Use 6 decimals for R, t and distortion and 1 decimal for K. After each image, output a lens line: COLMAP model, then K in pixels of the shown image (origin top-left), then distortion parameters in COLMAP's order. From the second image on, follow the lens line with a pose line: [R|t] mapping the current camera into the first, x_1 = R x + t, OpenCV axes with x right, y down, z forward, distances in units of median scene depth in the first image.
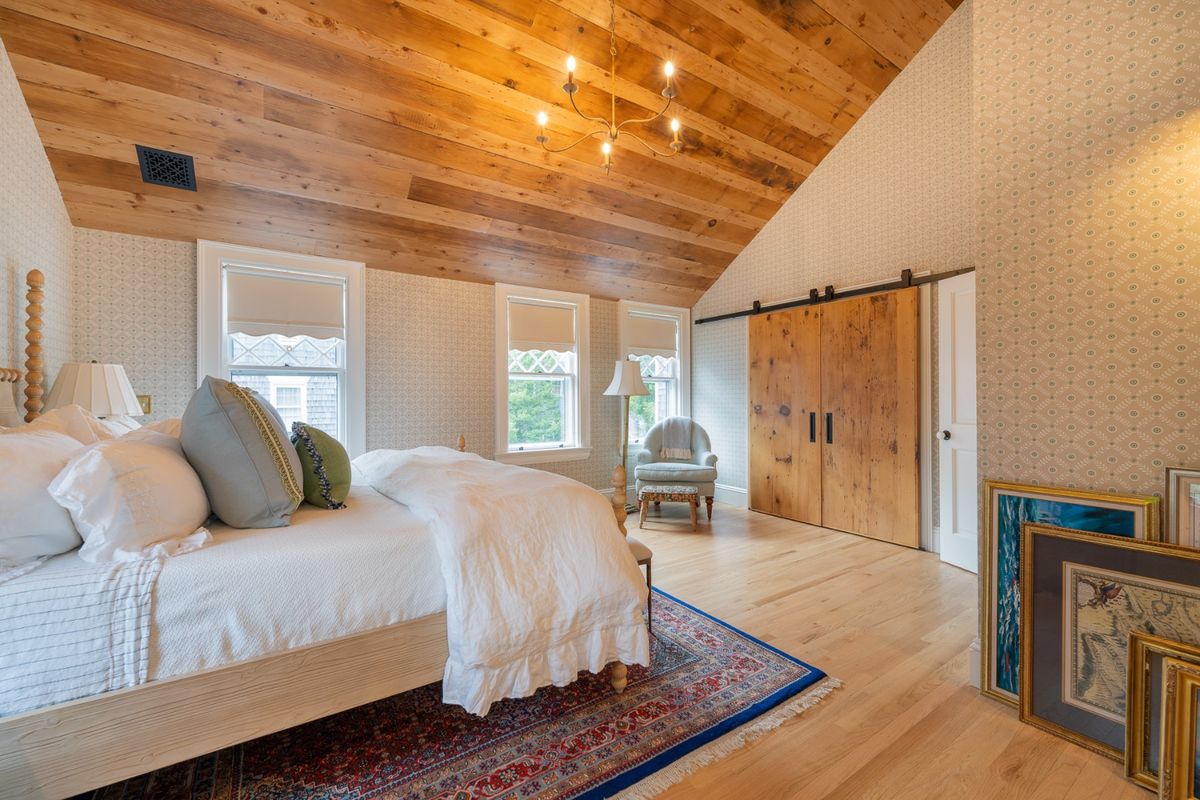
lens RADIAL K [[488.7, 0, 600.2], [0, 488.7, 400.7], [0, 0, 1]] dist [0.001736, 0.000048]
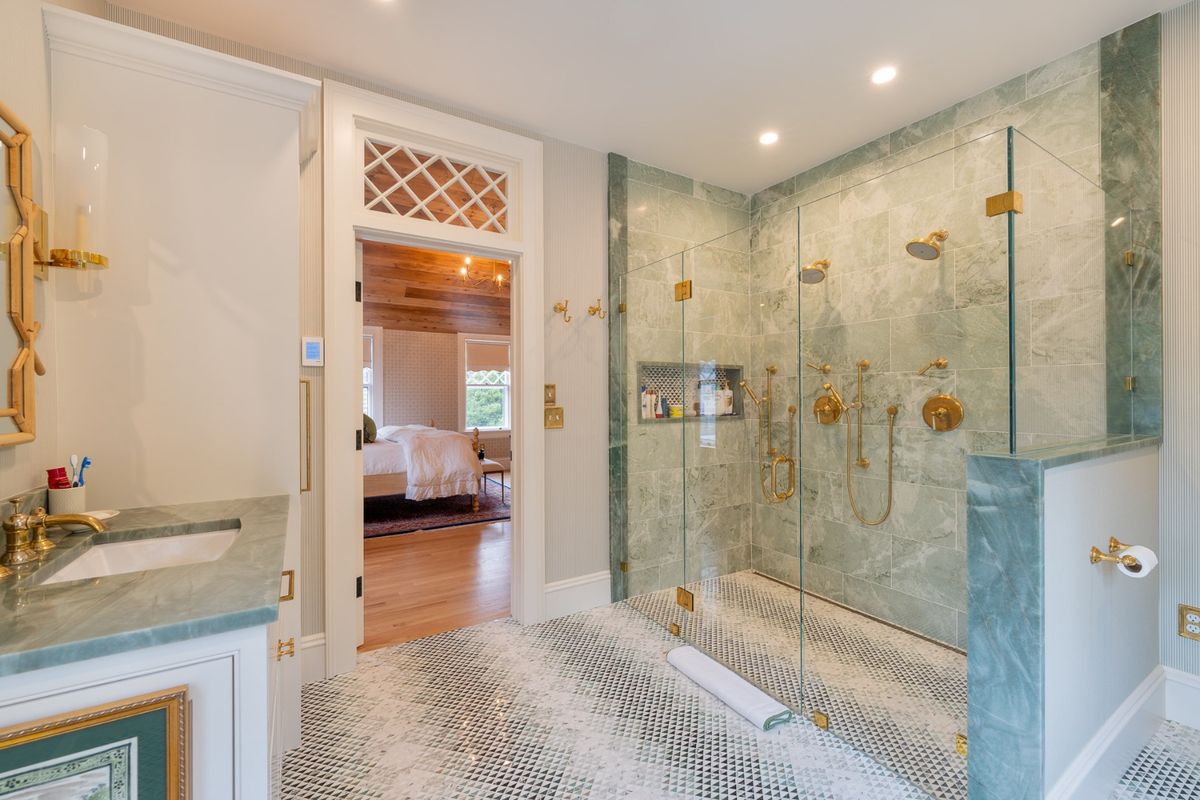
lens RADIAL K [[488.7, 0, 599.0], [0, 488.7, 400.1], [0, 0, 1]] dist [0.001736, 0.000048]
pose [[0.999335, 0.003172, -0.036323, 0.446655], [-0.002977, 0.999981, 0.005407, -0.019495], [0.036340, -0.005295, 0.999325, -0.905408]]
